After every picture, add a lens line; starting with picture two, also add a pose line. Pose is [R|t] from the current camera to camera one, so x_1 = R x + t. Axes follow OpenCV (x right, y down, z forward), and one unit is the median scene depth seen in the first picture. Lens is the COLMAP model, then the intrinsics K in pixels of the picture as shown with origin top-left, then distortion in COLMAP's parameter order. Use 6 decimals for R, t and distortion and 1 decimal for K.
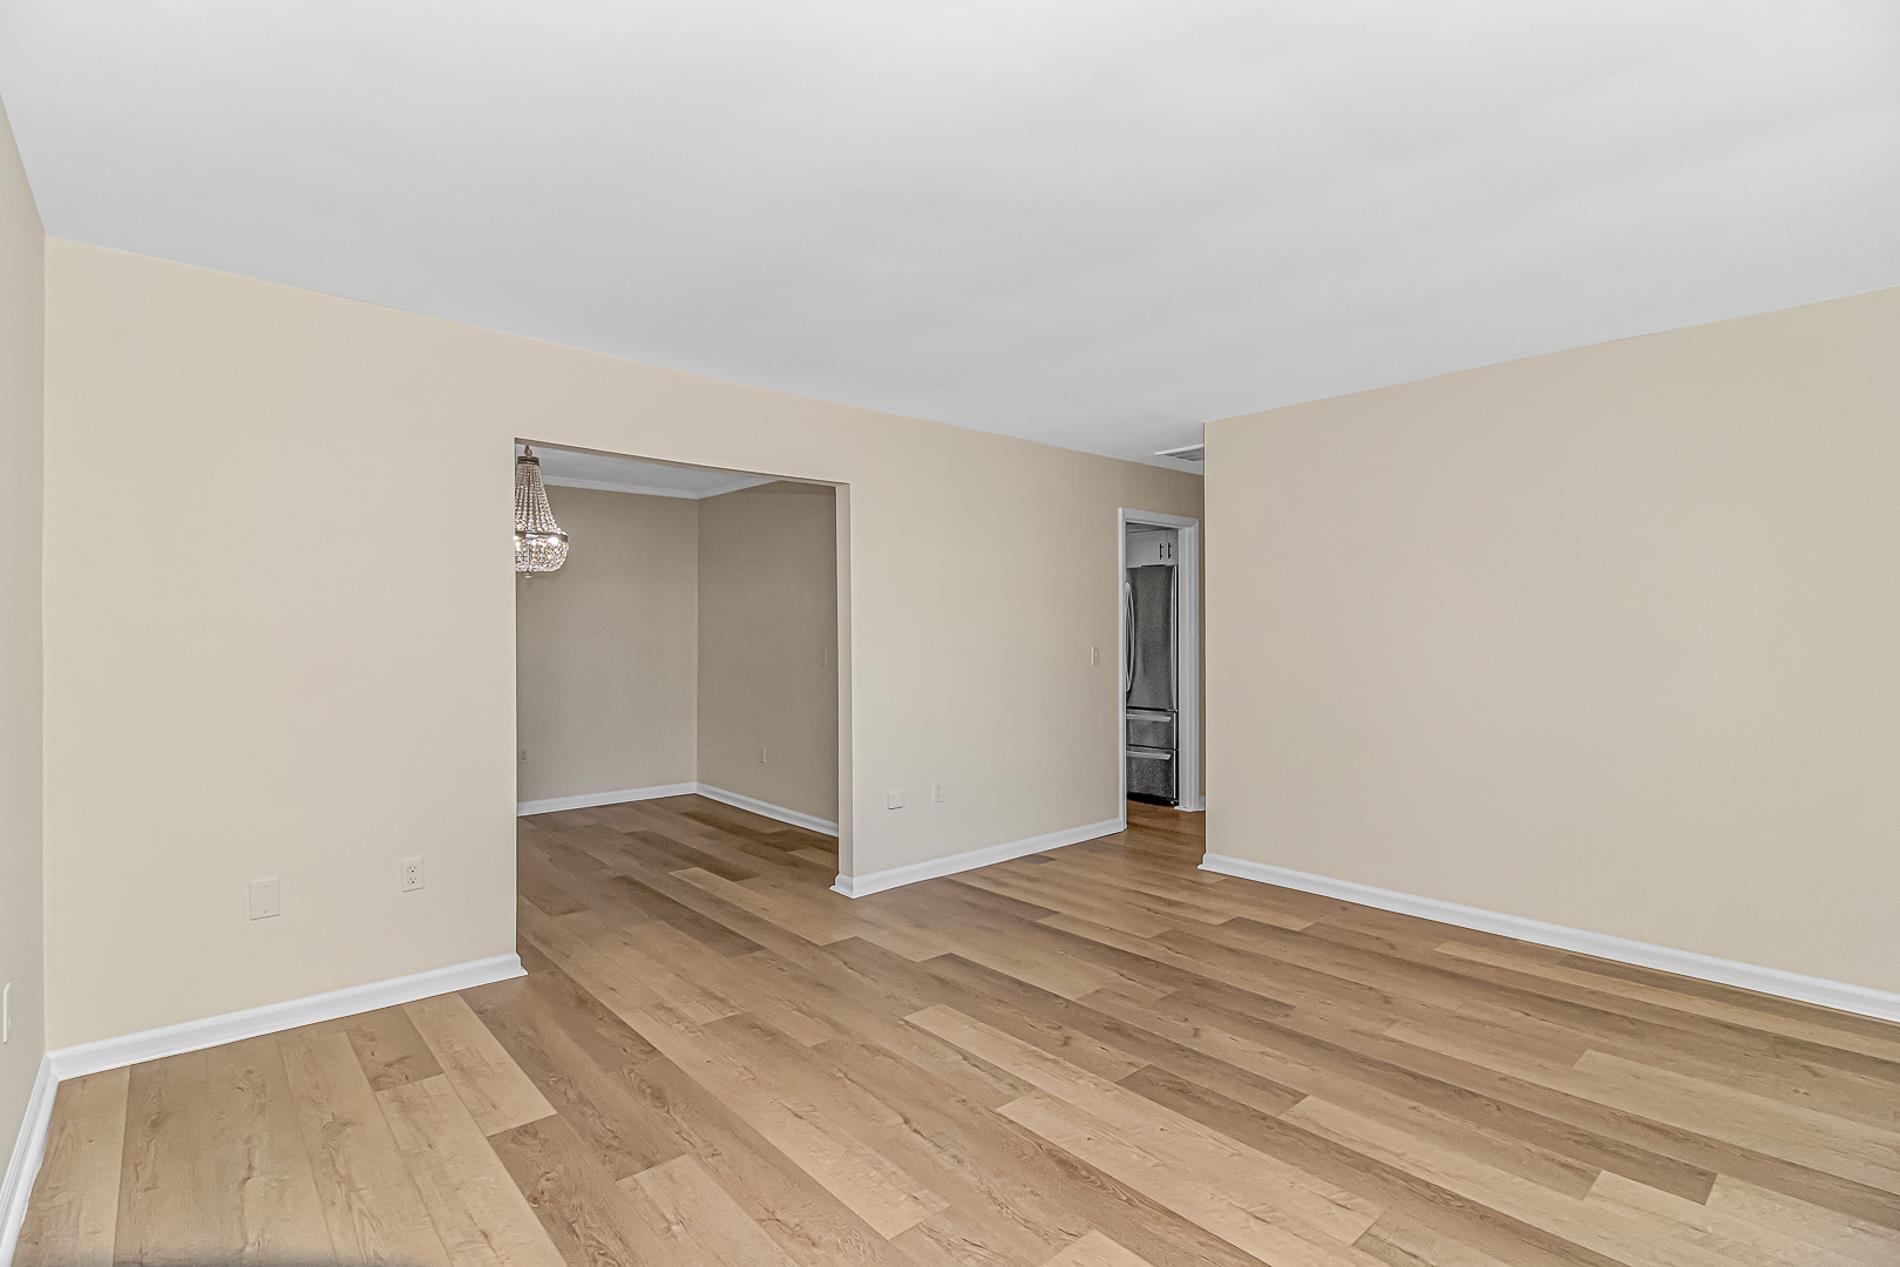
lens RADIAL K [[909.6, 0, 960.2], [0, 909.6, 634.3], [0, 0, 1]] dist [-0.001981, -0.001534]
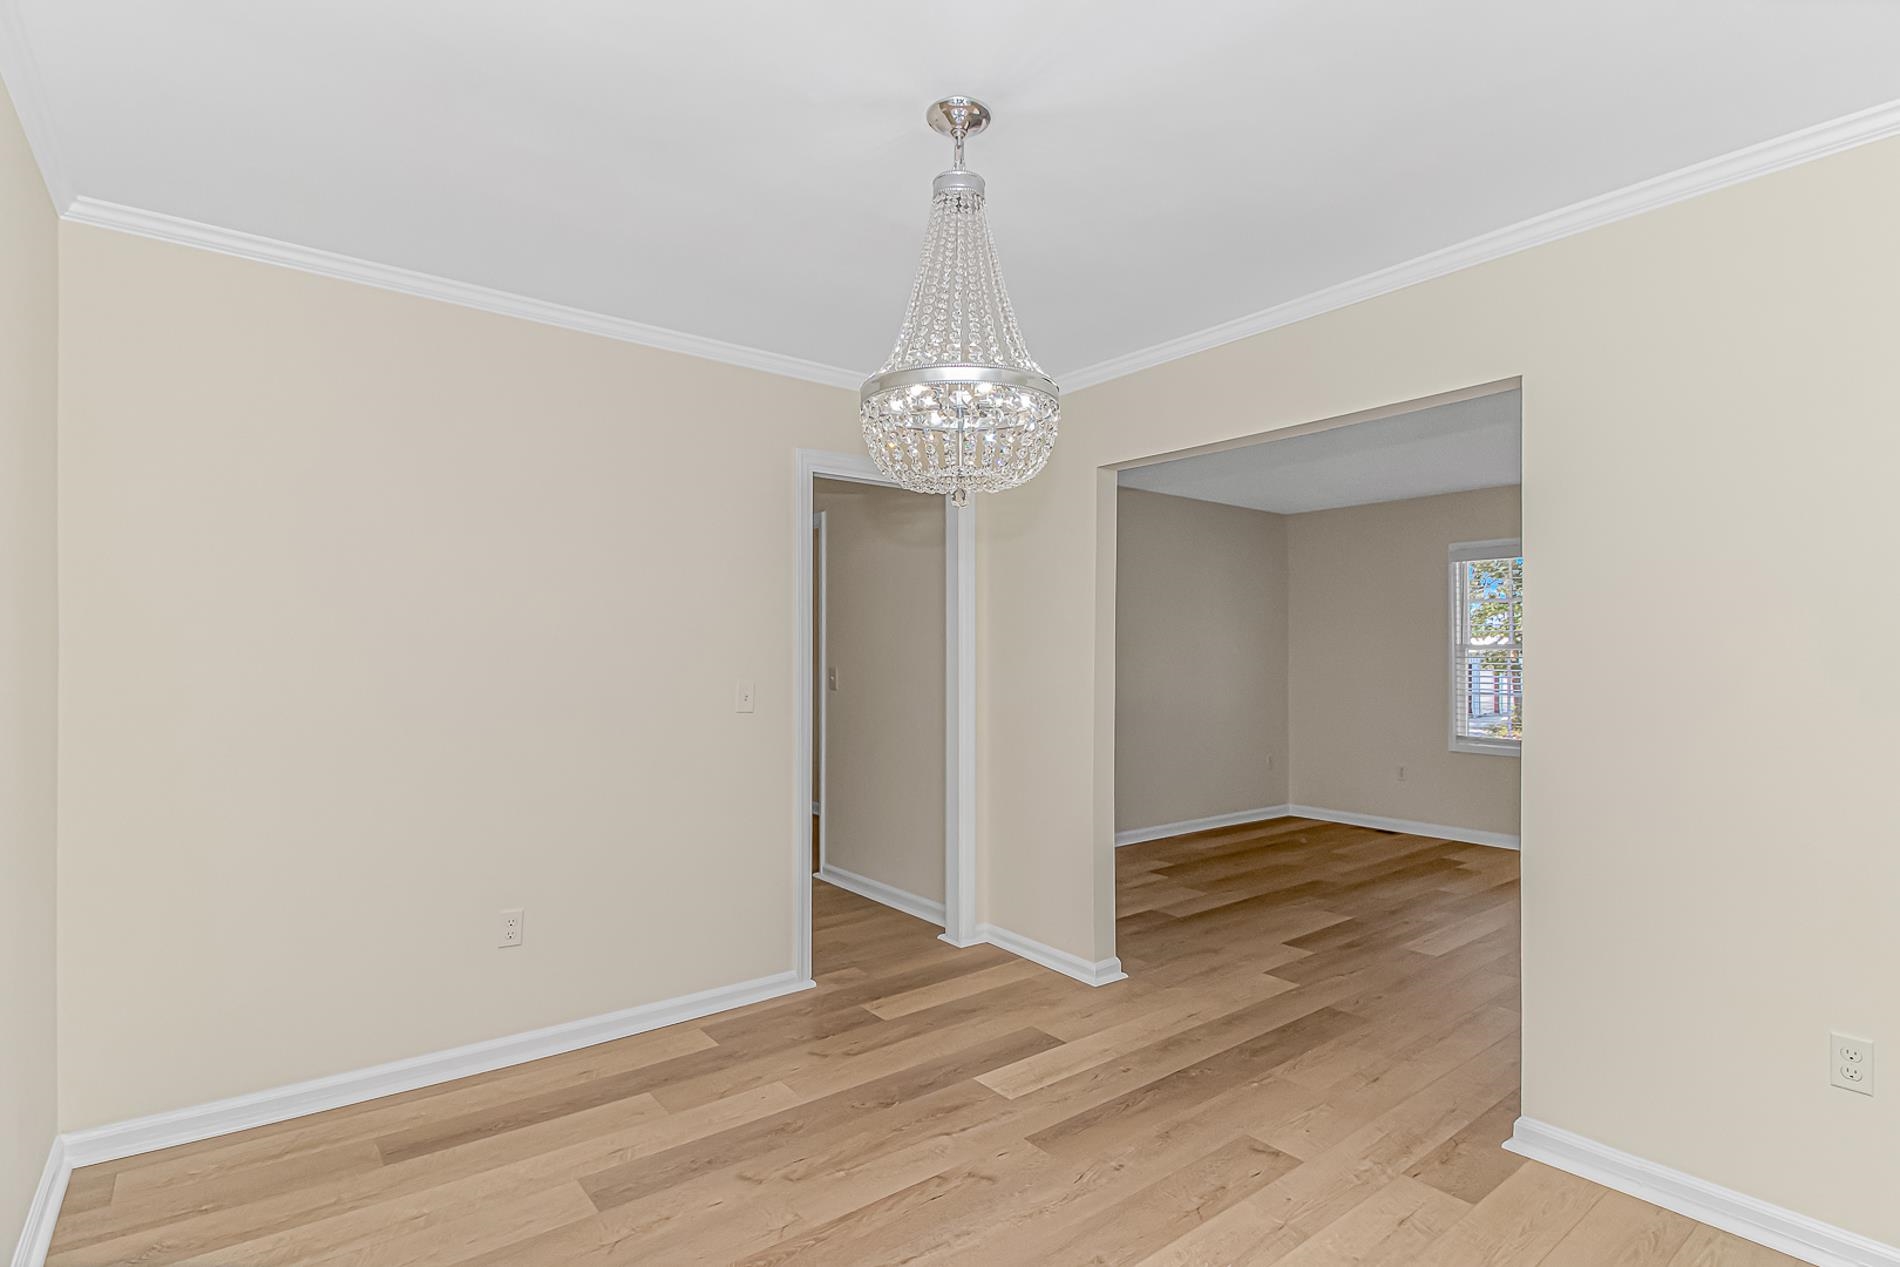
lens RADIAL K [[909.6, 0, 957.9], [0, 909.6, 634.6], [0, 0, 1]] dist [-0.001981, -0.001534]
pose [[0.060383, 0.031474, 0.997679, -1.117037], [0.006493, 0.999469, -0.031923, 0.008505], [-0.998154, 0.008406, 0.060146, 1.287307]]
